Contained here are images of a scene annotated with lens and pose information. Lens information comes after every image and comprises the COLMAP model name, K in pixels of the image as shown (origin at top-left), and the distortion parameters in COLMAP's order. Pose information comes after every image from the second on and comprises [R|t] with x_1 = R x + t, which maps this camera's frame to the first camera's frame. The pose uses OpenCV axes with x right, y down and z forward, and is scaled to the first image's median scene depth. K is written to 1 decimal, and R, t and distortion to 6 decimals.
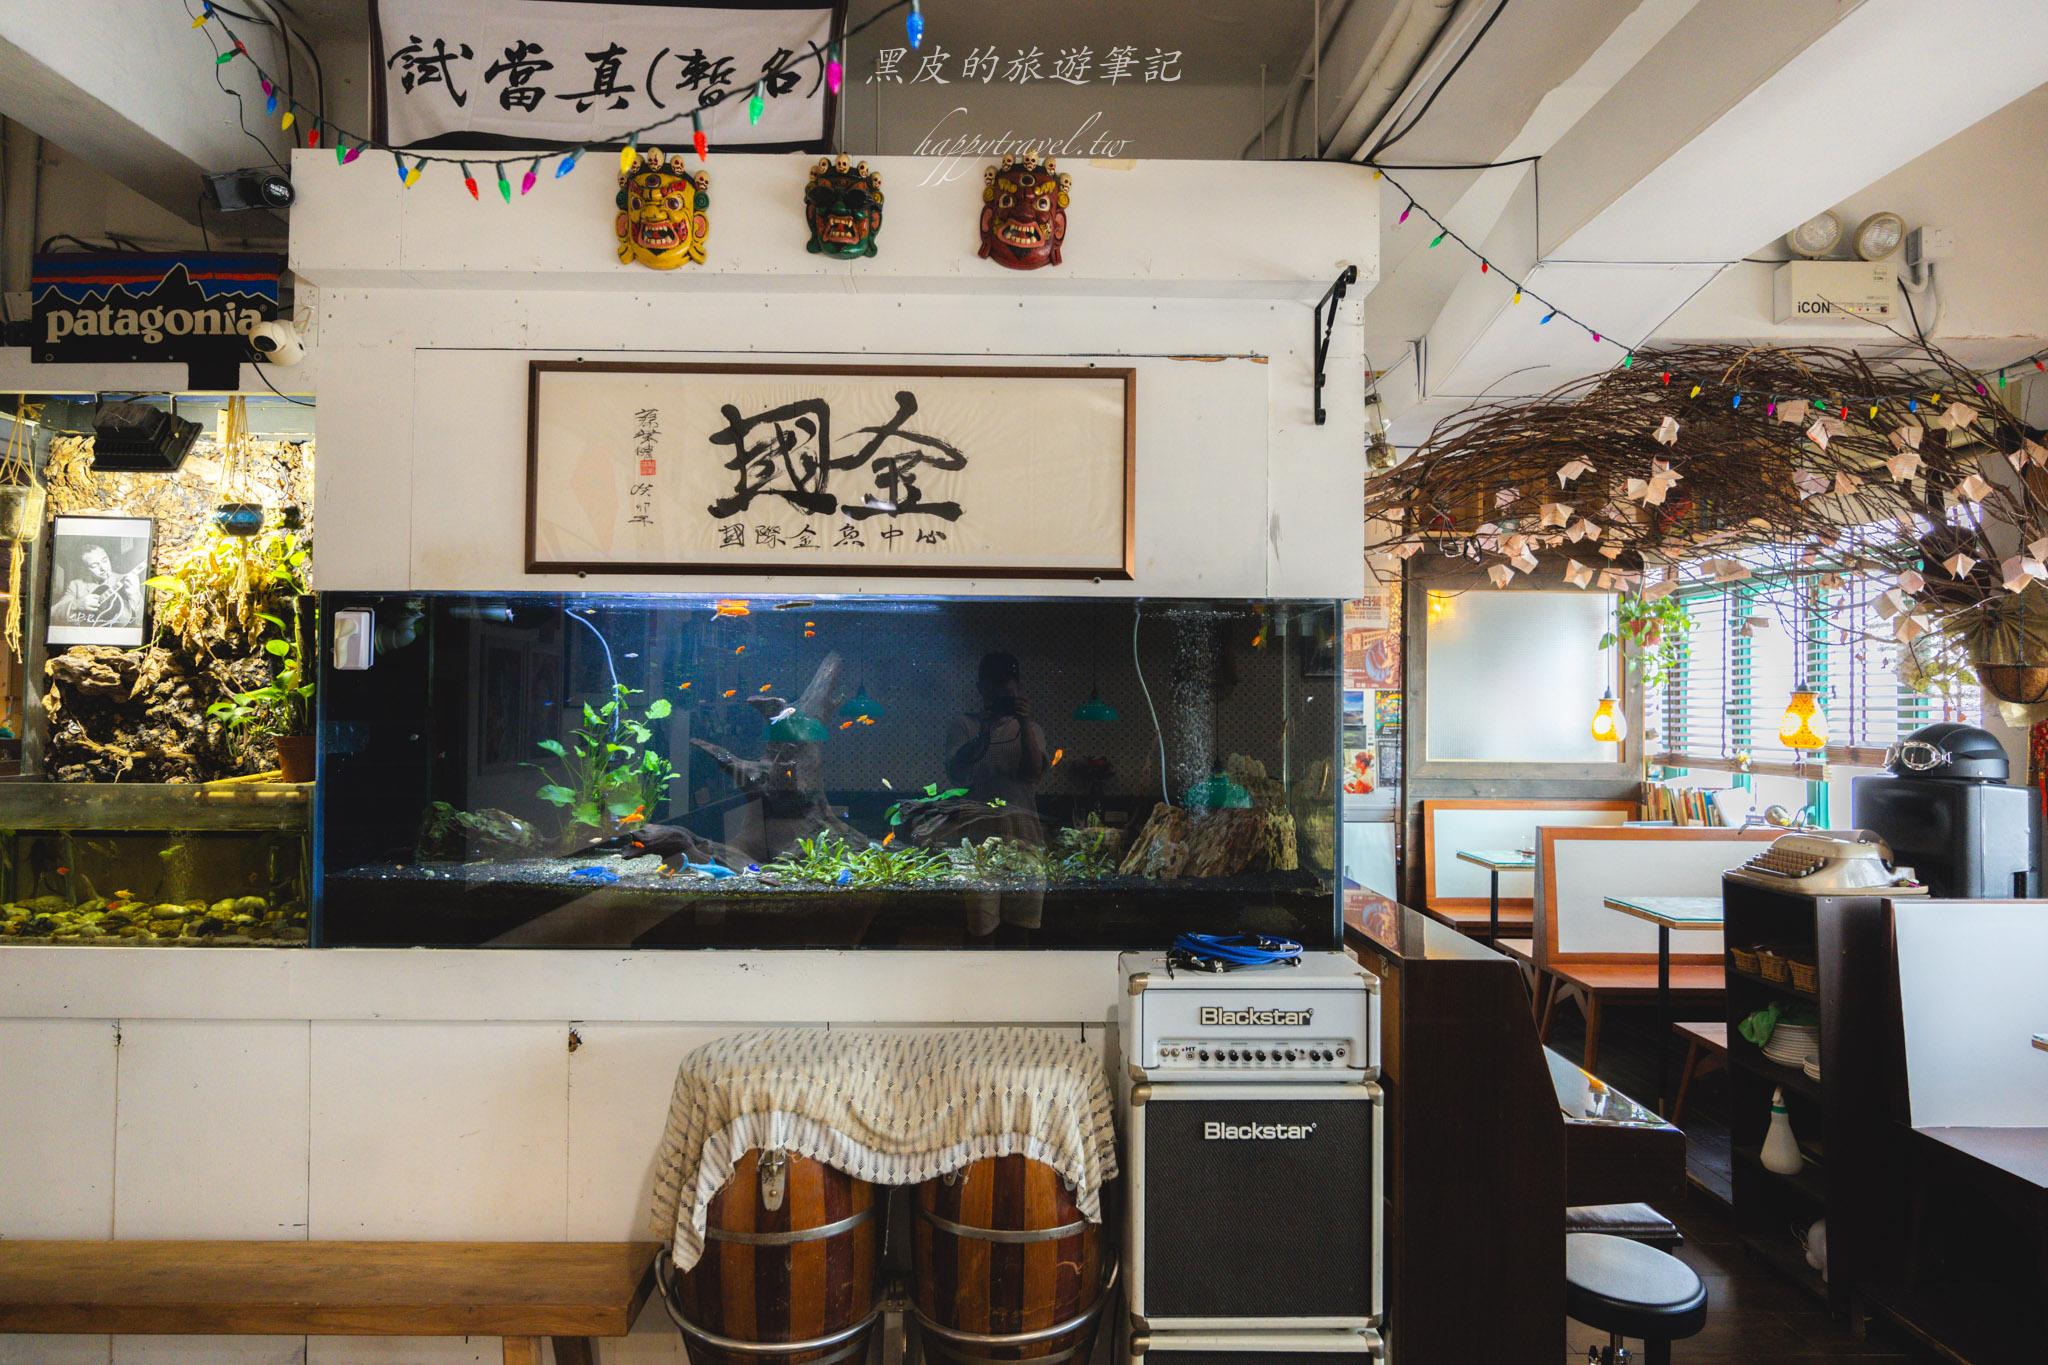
lens RADIAL K [[1188.0, 0, 1024.8], [0, 1188.0, 682.1], [0, 0, 1]] dist [-0.005111, -0.000249]
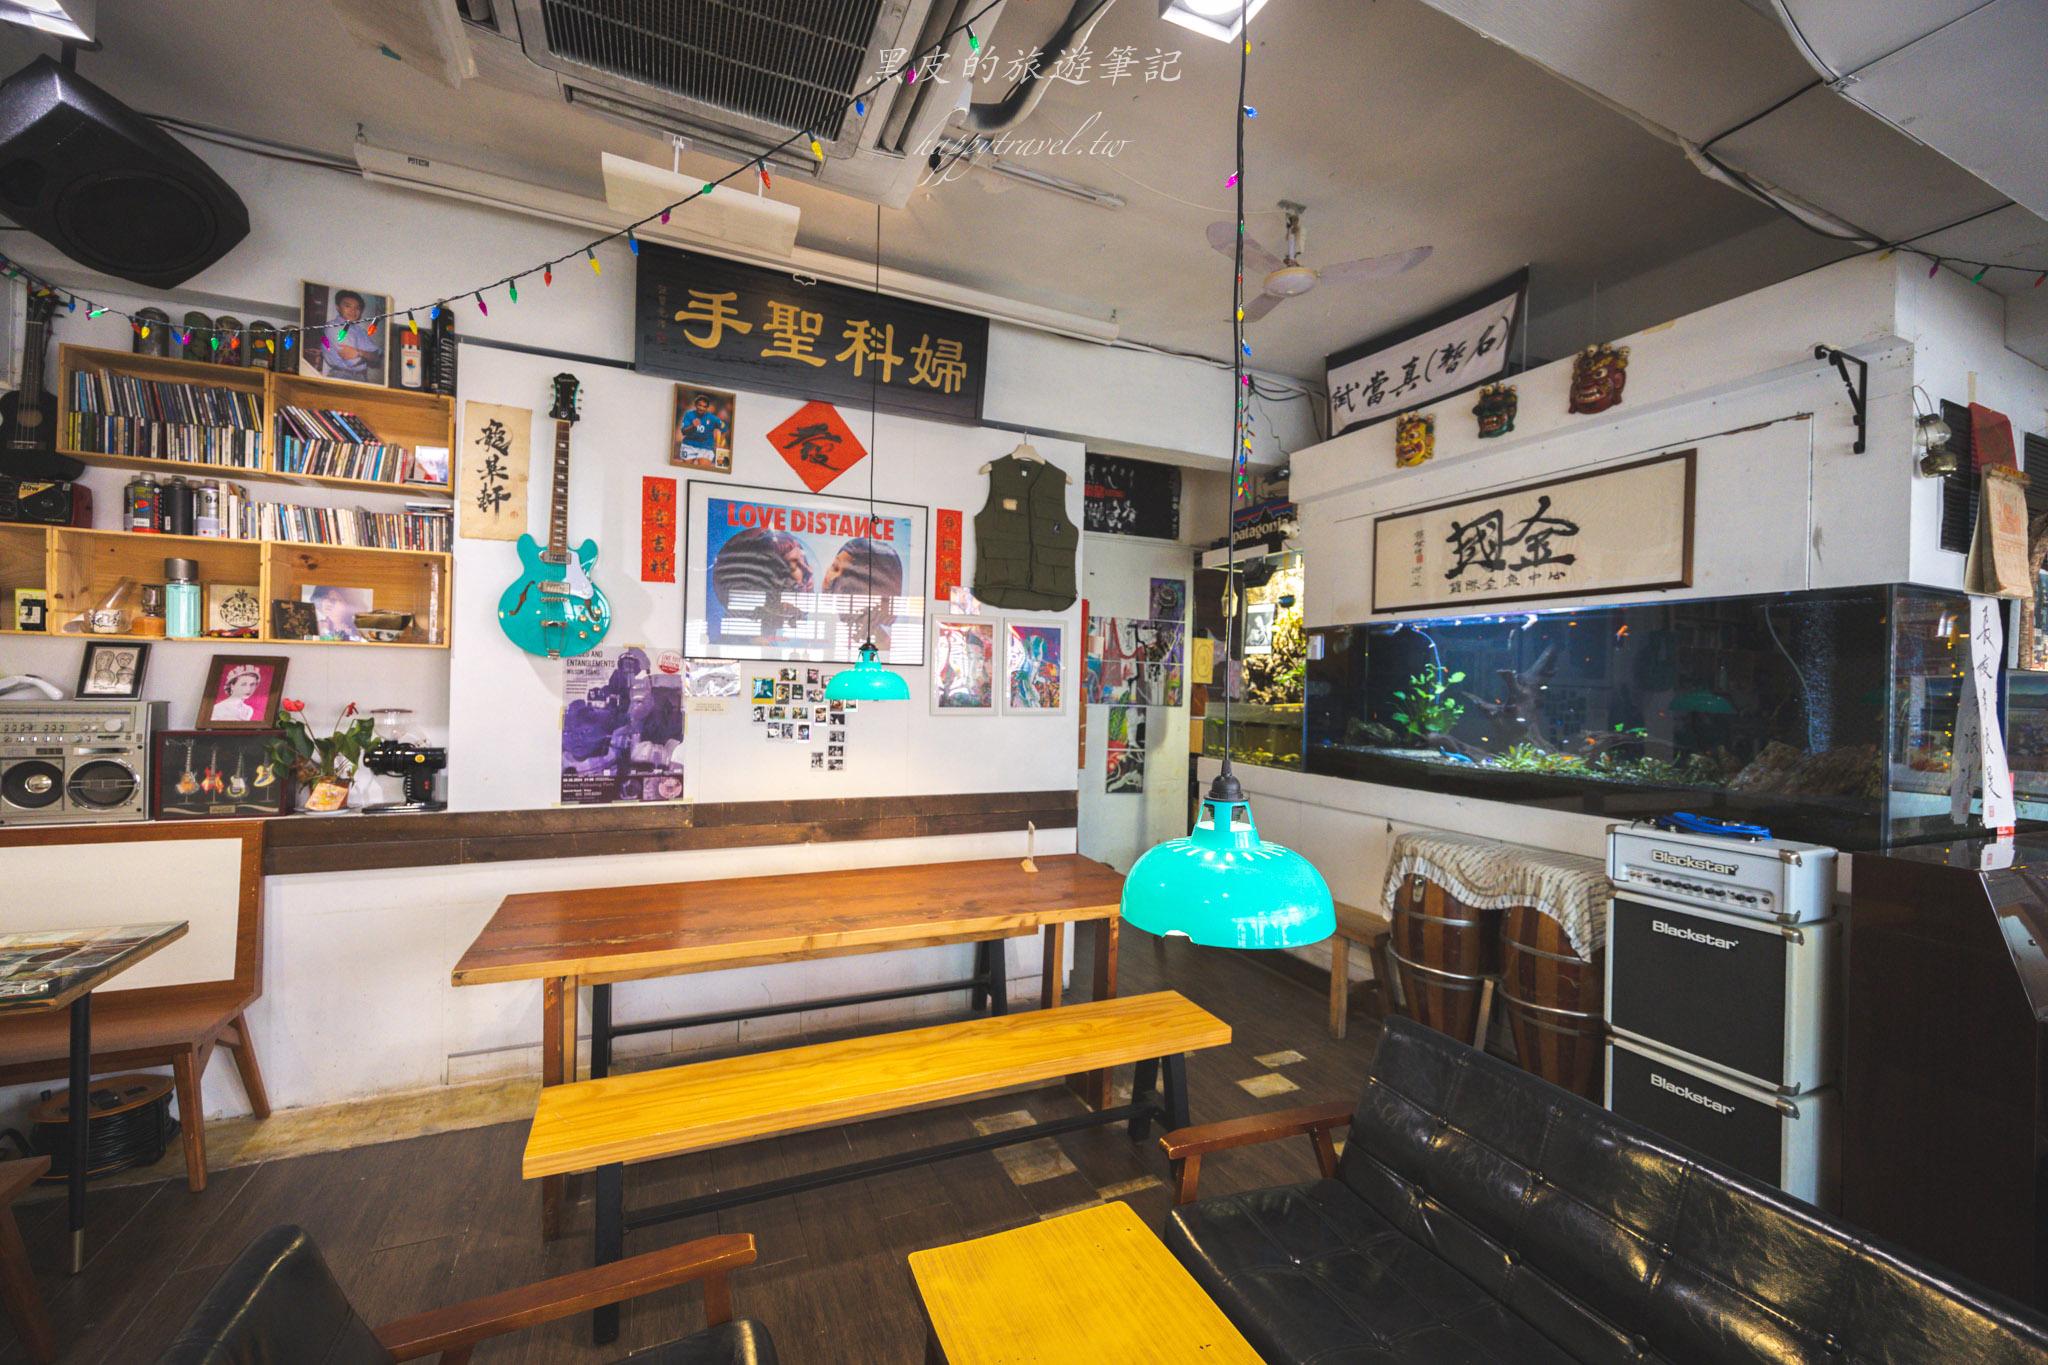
lens RADIAL K [[775.4, 0, 1023.0], [0, 775.4, 679.2], [0, 0, 1]] dist [-0.001085, 0.000025]
pose [[0.408303, -0.002839, -0.912842, 0.644506], [-0.002243, 0.999989, -0.004113, 0.037736], [0.912844, 0.003727, 0.408292, -0.191804]]
